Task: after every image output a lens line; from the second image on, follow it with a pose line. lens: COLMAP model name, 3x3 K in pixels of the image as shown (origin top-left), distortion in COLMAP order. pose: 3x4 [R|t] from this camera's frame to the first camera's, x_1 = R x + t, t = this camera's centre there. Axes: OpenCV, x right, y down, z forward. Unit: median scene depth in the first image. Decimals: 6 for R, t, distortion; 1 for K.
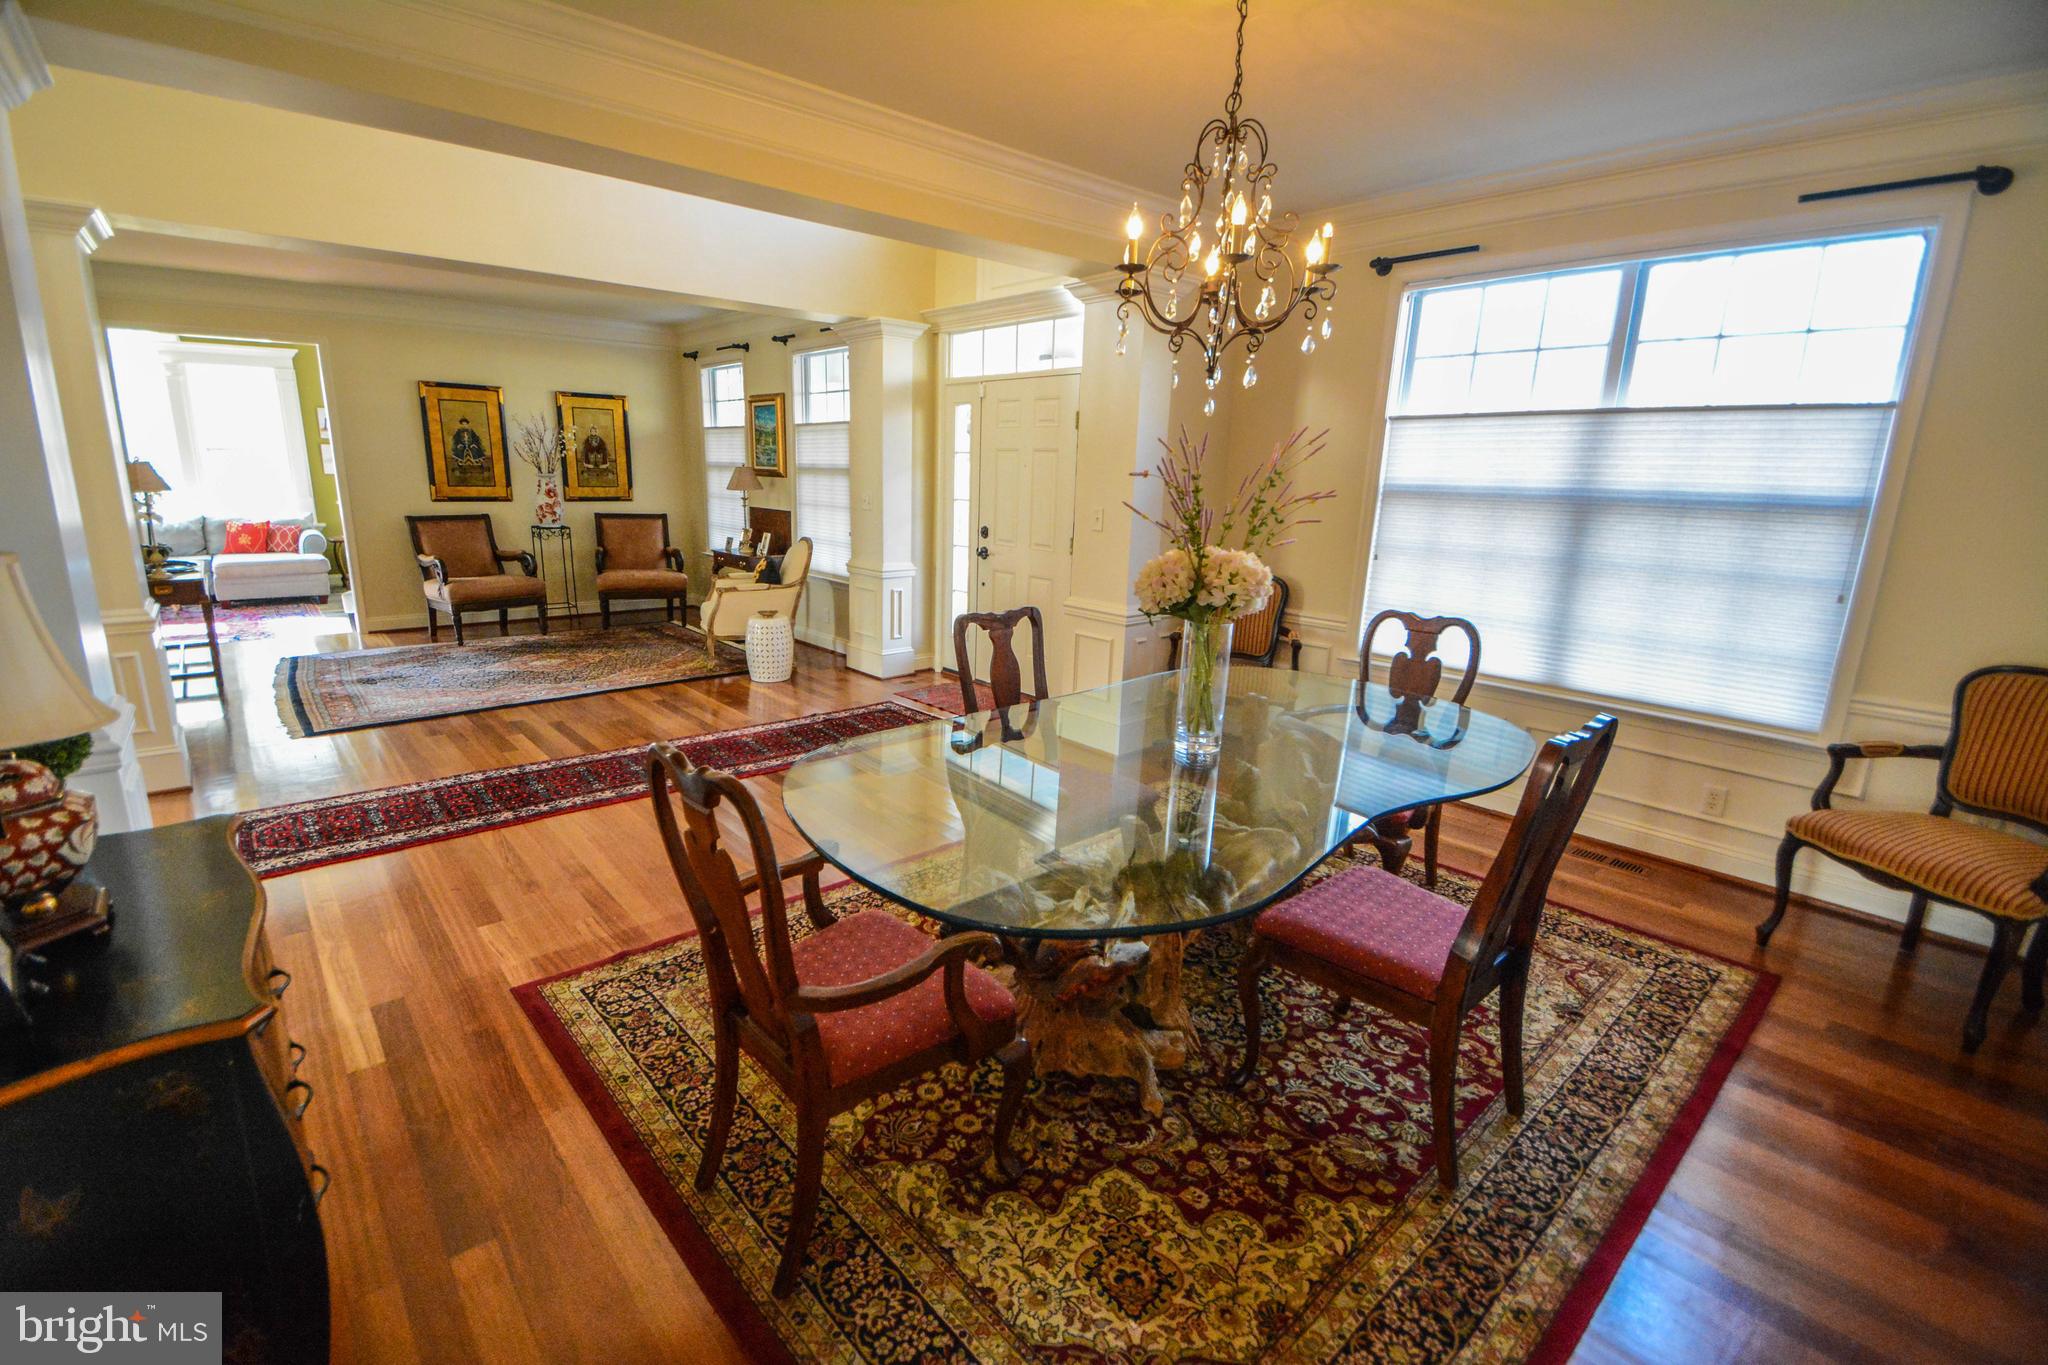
lens RADIAL K [[905.2, 0, 1004.7], [0, 905.2, 681.7], [0, 0, 1]] dist [-0.000118, -0.000098]
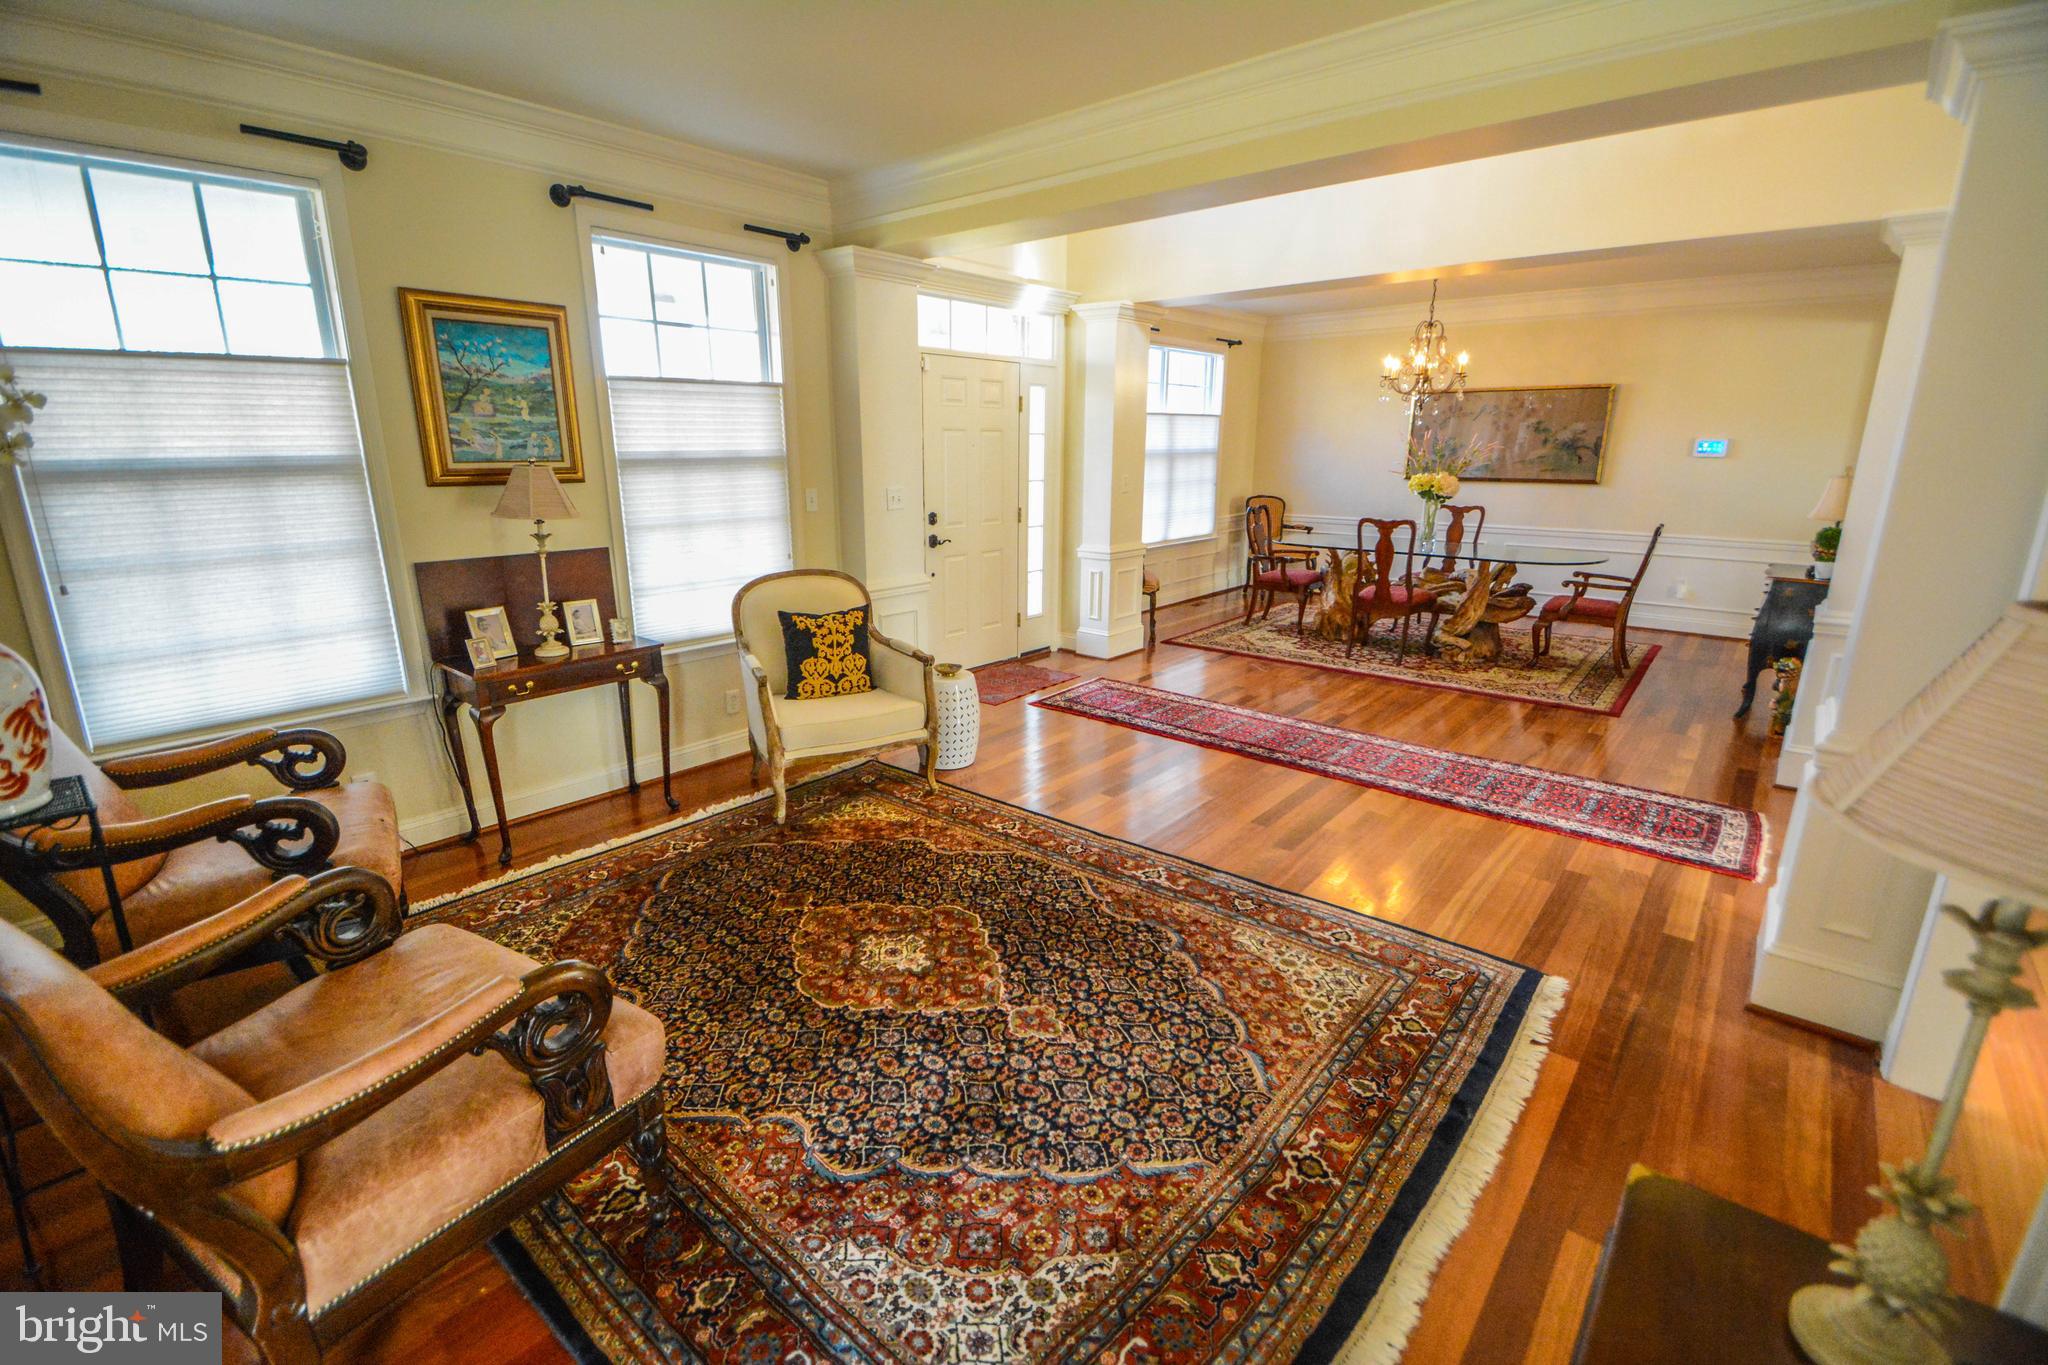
lens RADIAL K [[905.2, 0, 1004.7], [0, 905.2, 681.7], [0, 0, 1]] dist [-0.000118, -0.000098]
pose [[-0.136477, -0.276220, 0.951355, -1.095094], [0.226108, 0.926306, 0.301384, -0.312834], [-0.964494, 0.256241, -0.063964, 1.183727]]
